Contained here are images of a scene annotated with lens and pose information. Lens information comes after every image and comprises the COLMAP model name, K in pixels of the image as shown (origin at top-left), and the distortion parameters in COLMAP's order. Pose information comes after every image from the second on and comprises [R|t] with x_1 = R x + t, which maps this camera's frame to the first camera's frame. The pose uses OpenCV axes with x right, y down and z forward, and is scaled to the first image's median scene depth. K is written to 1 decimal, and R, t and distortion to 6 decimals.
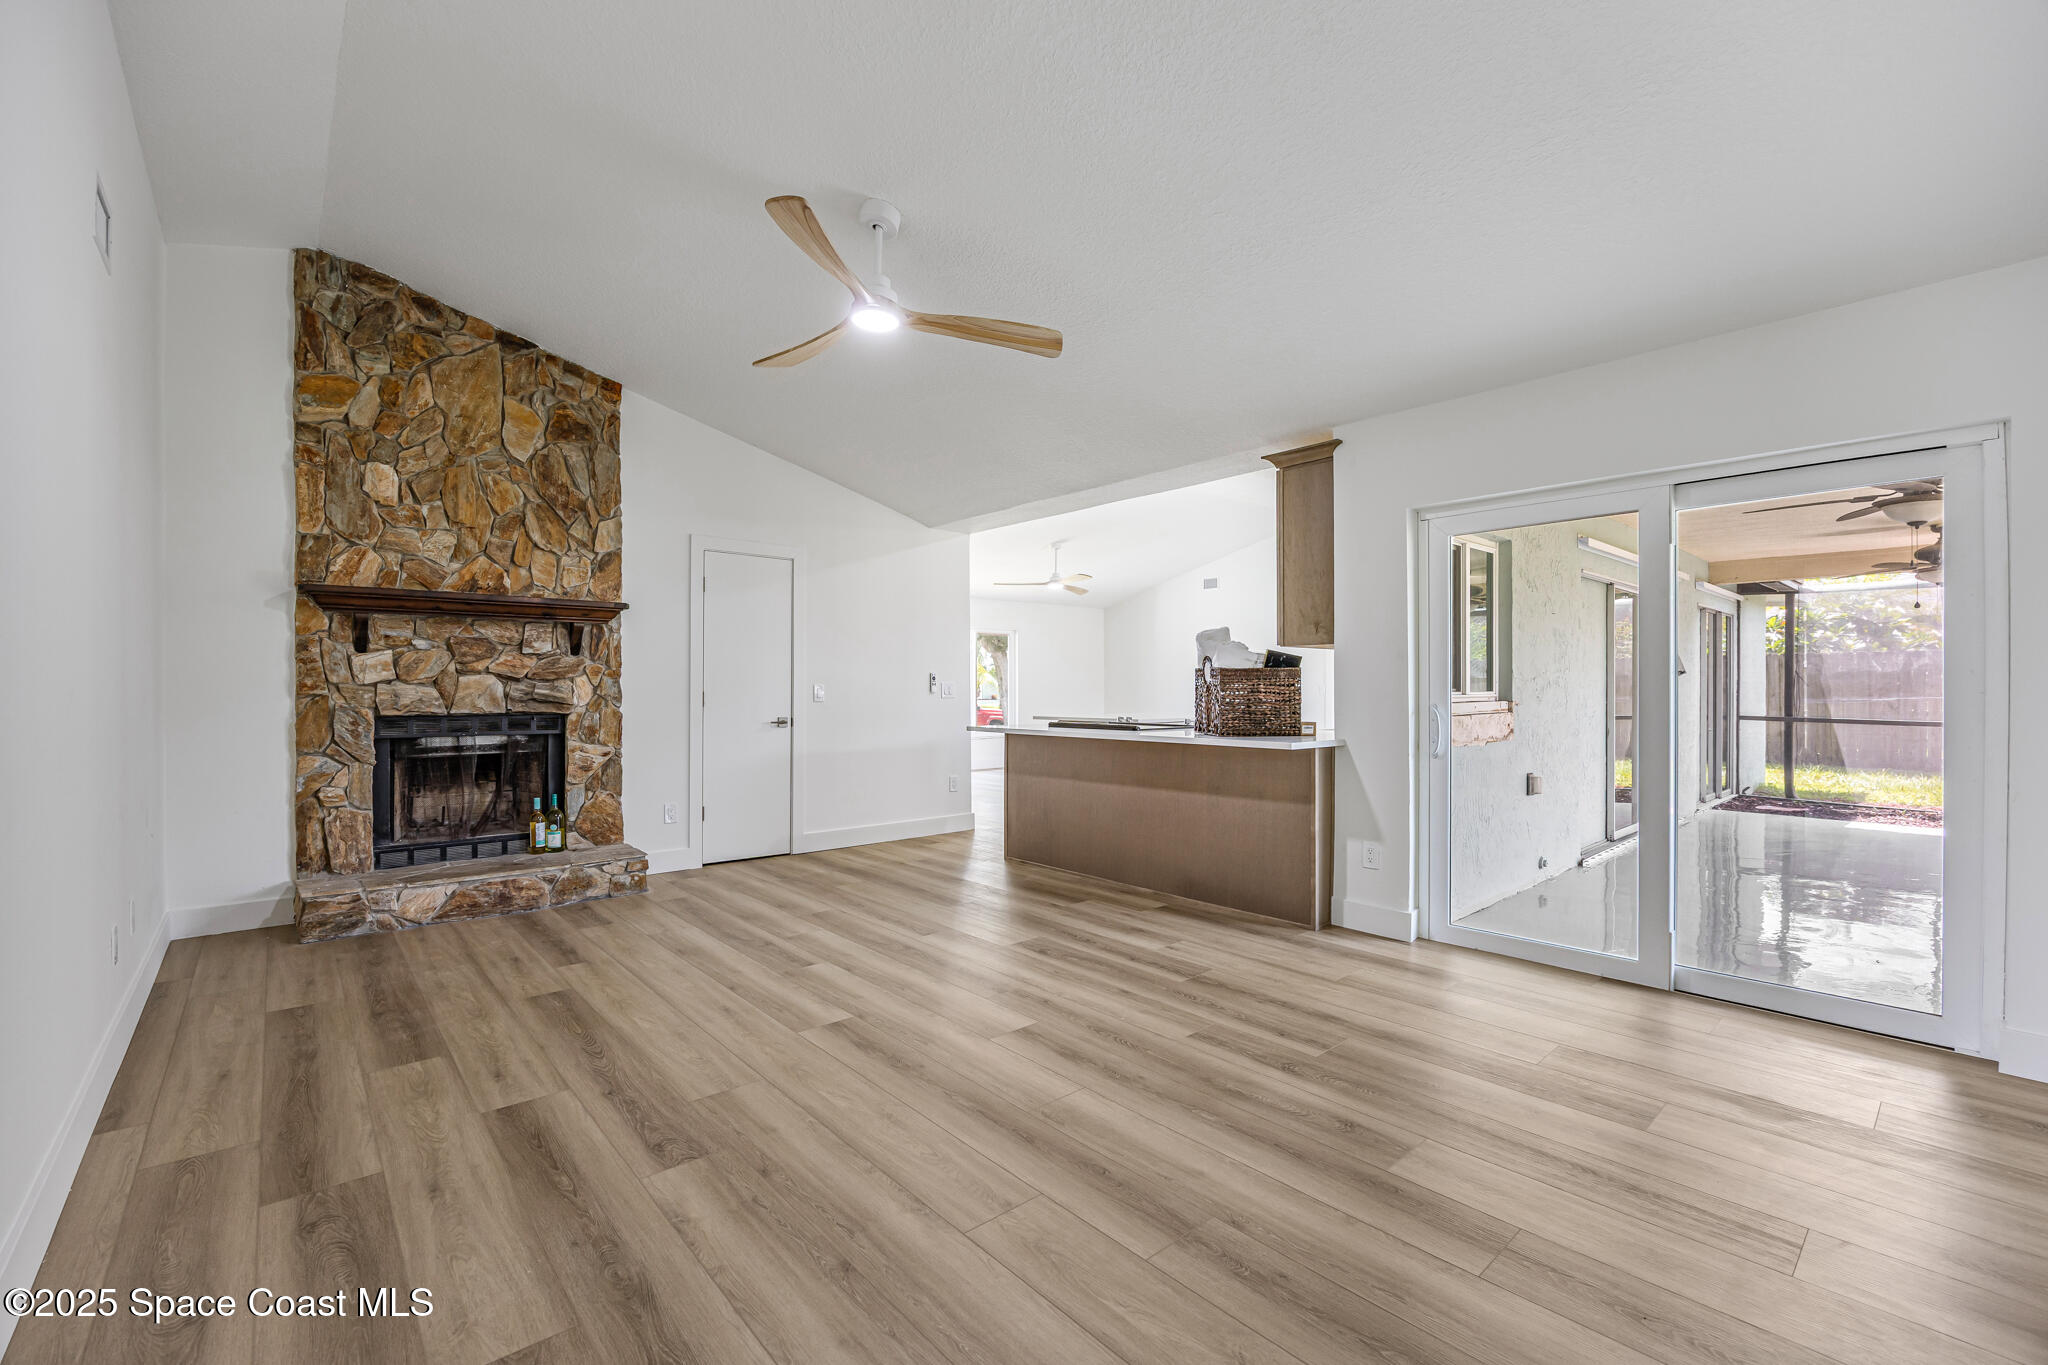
lens RADIAL K [[851.2, 0, 1024.0], [0, 851.2, 682.5], [0, 0, 1]] dist [-0.016836, -0.000318]
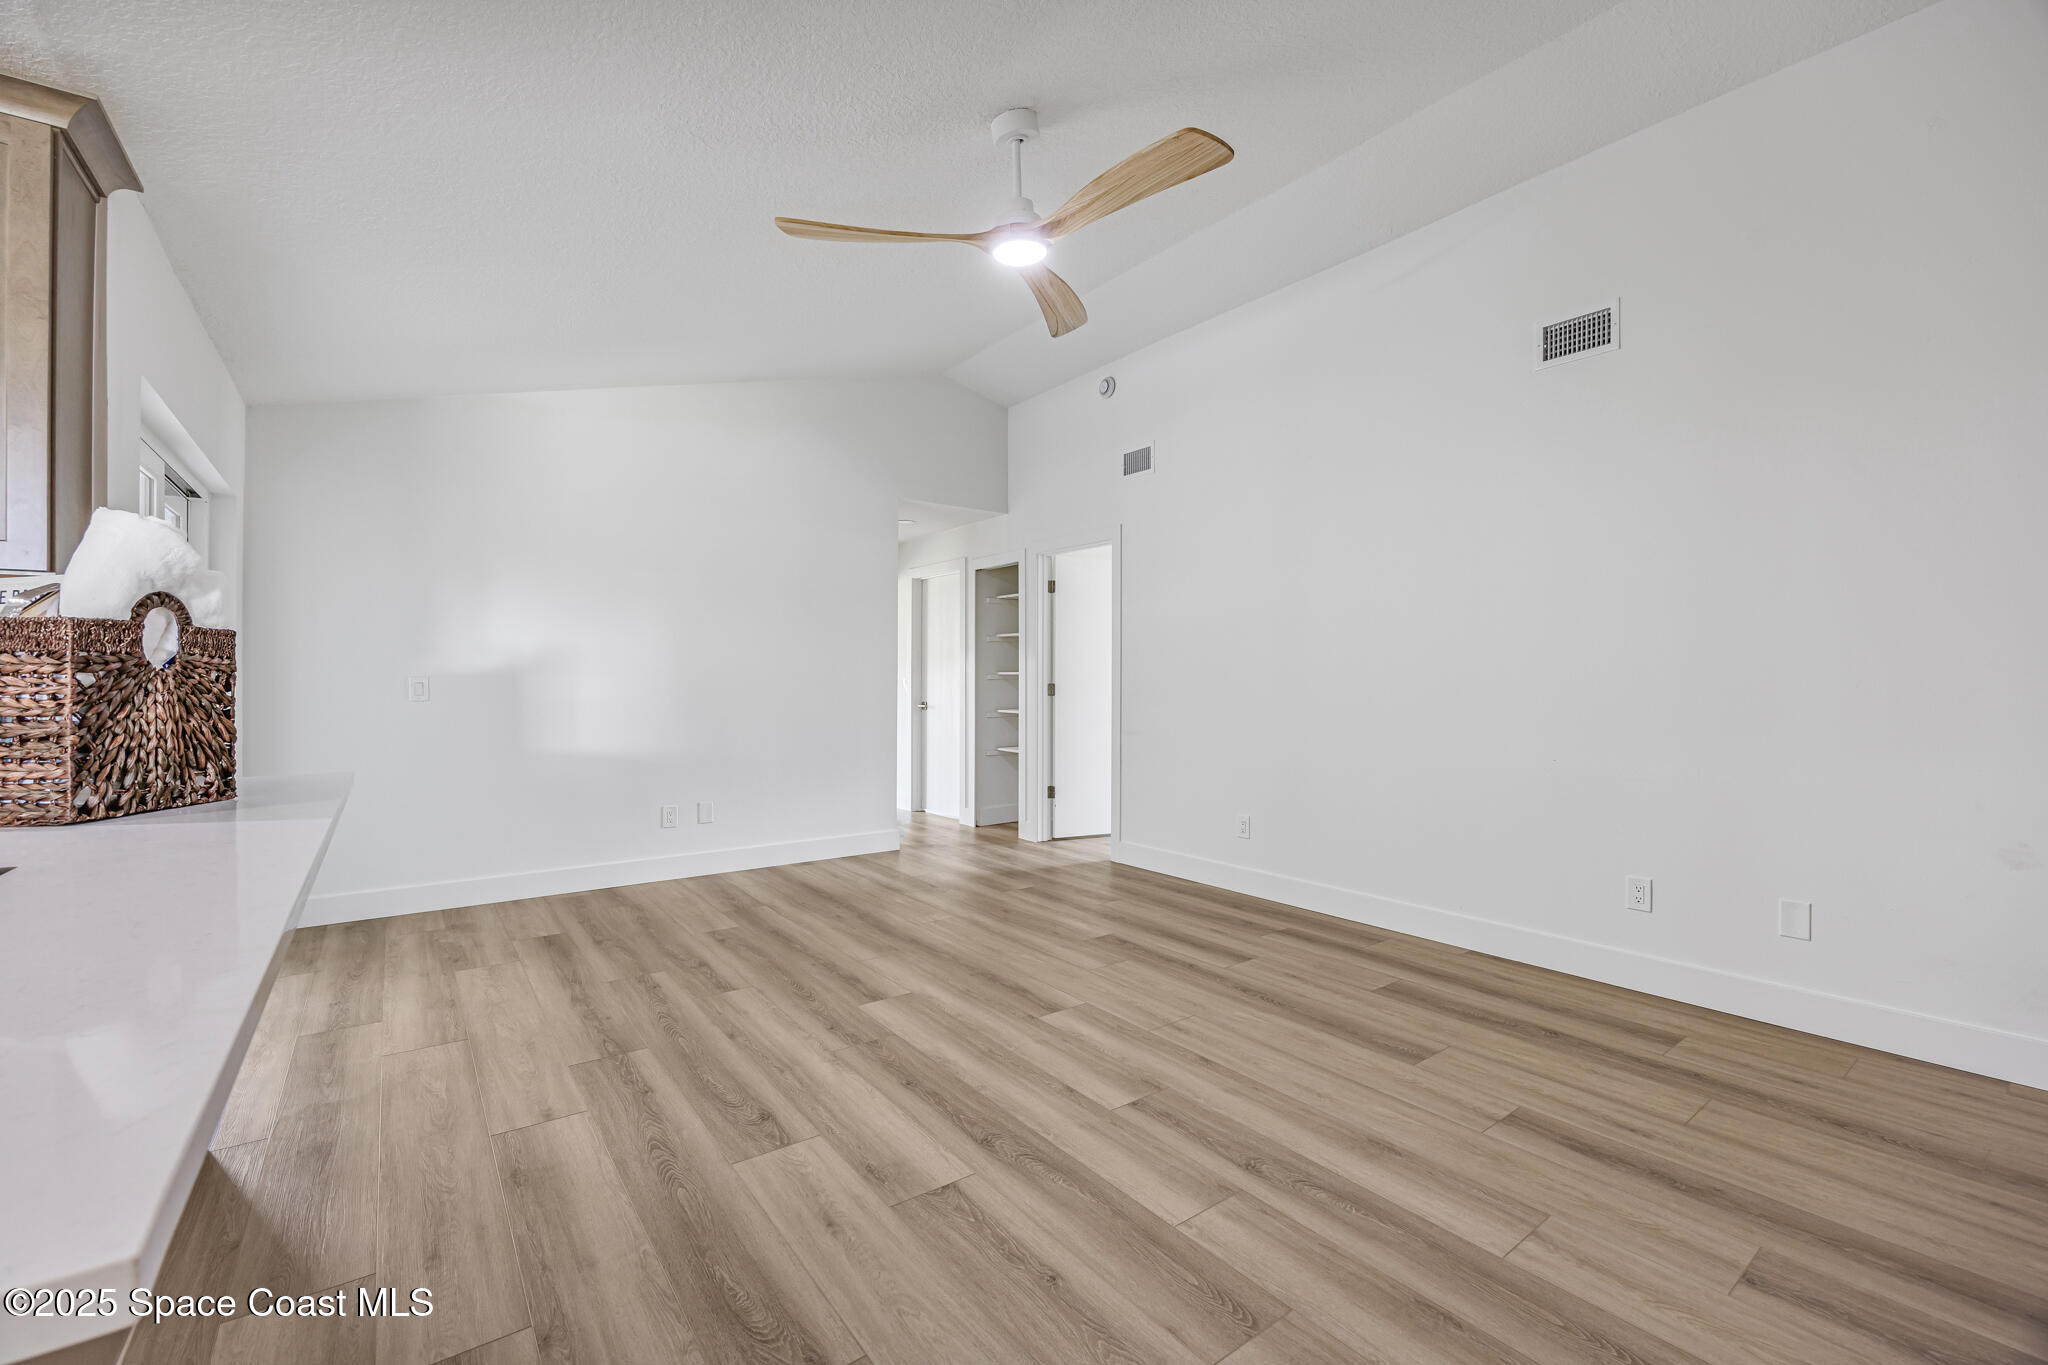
lens RADIAL K [[851.2, 0, 1024.0], [0, 851.2, 682.5], [0, 0, 1]] dist [-0.016836, -0.000318]
pose [[-0.996676, 0.000709, 0.081461, -0.202731], [0.000286, 0.999986, -0.005212, 0.010488], [-0.081463, -0.005172, -0.996663, 1.519372]]
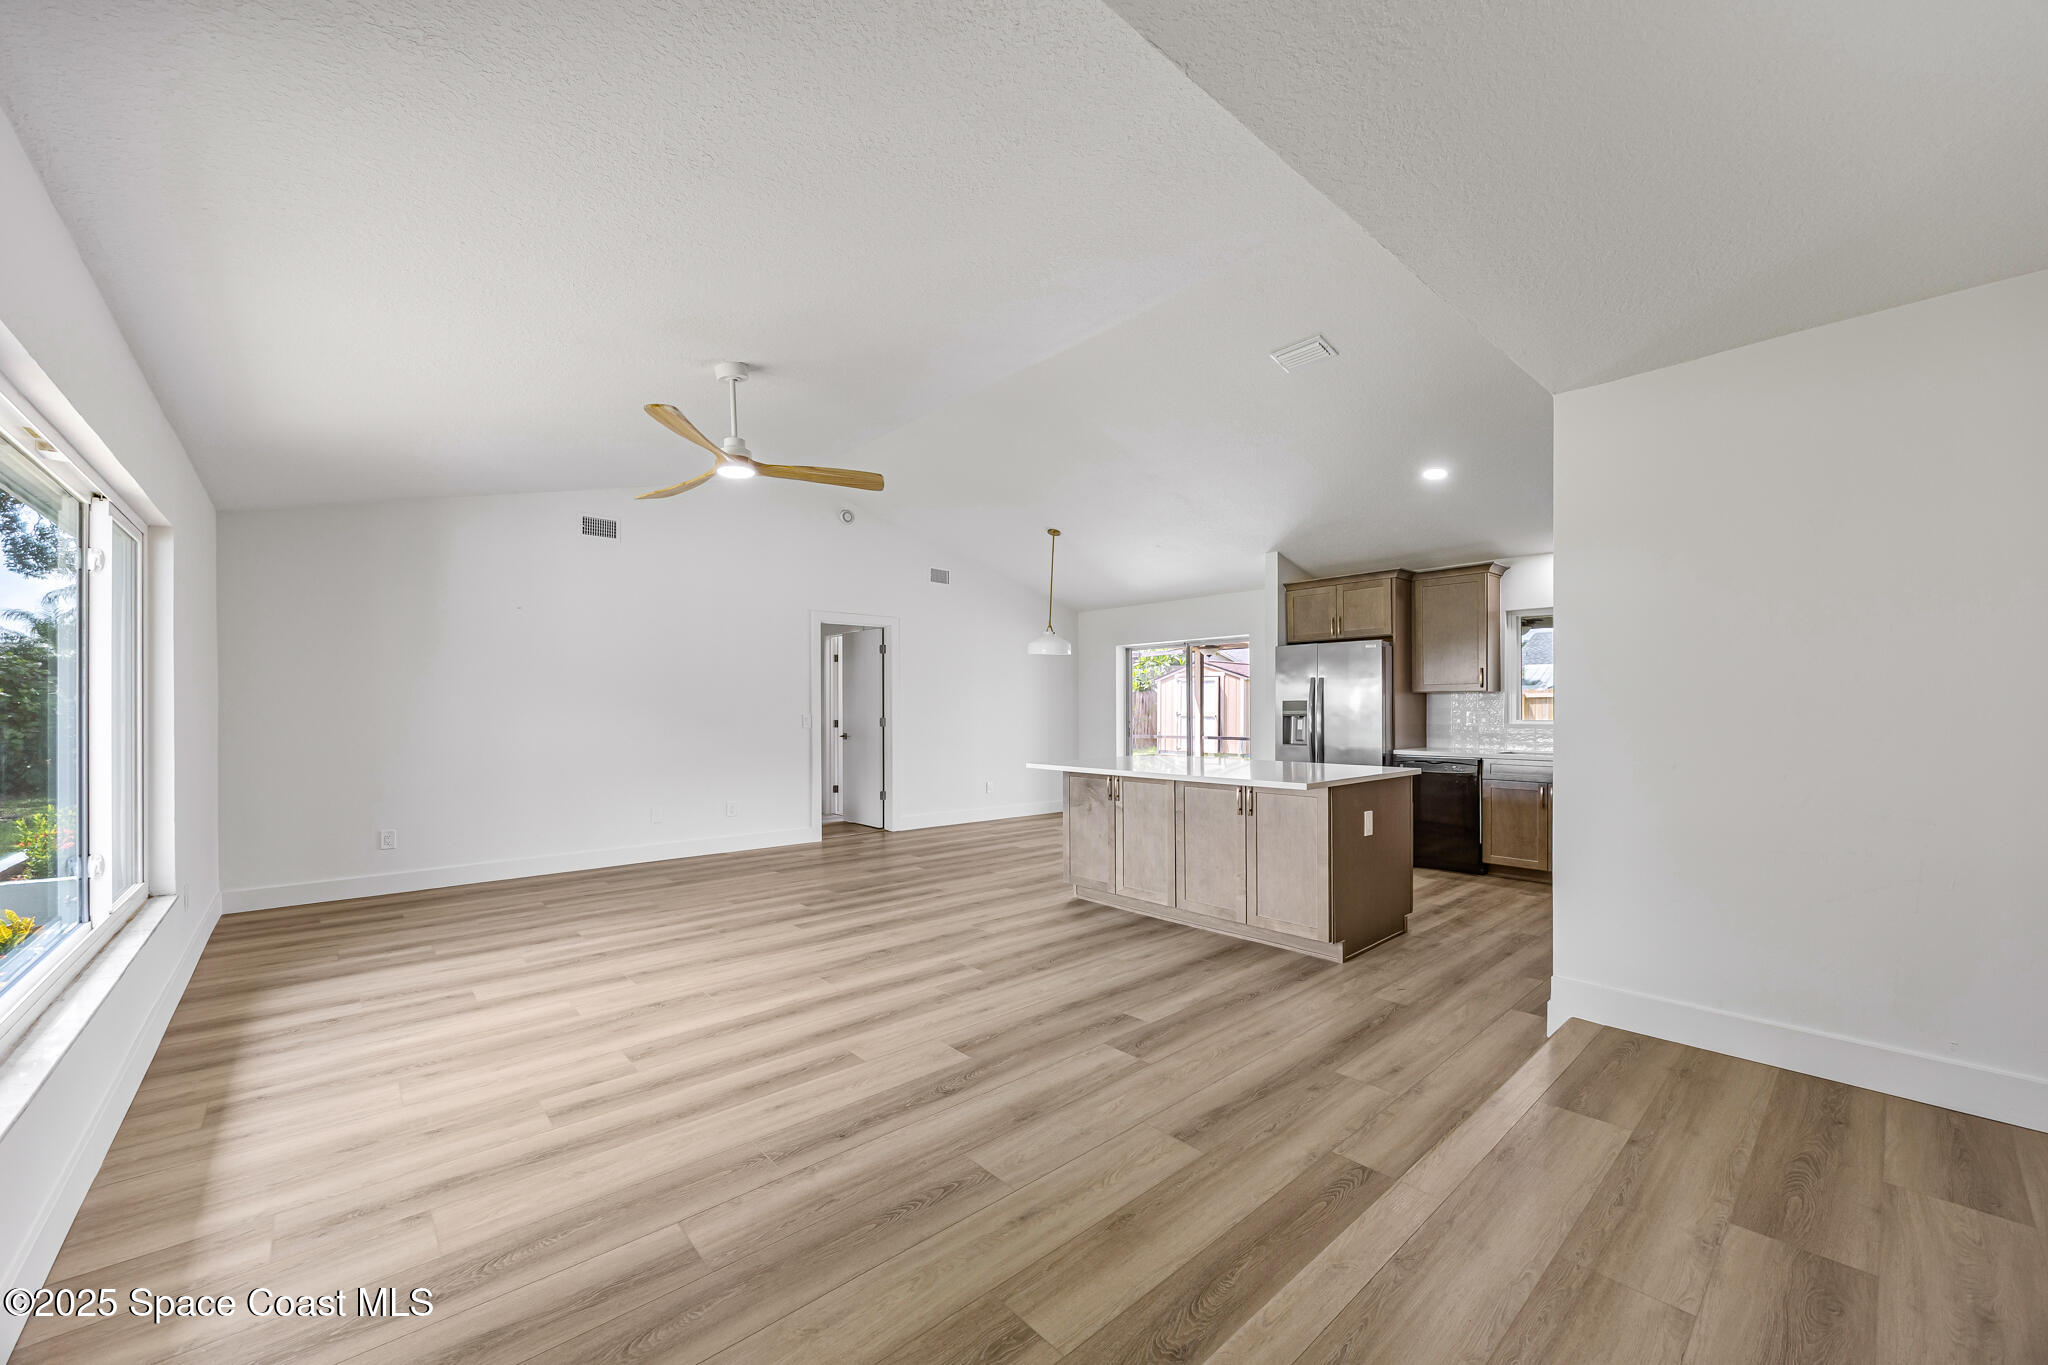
lens RADIAL K [[788.9, 0, 1022.5], [0, 788.9, 708.8], [0, 0, 1]] dist [-0.002033, -0.000157]
pose [[-0.008000, 0.000978, 0.999968, -0.893077], [-0.003272, 0.999994, -0.001004, -0.007296], [-0.999963, -0.003279, -0.007997, 2.339898]]
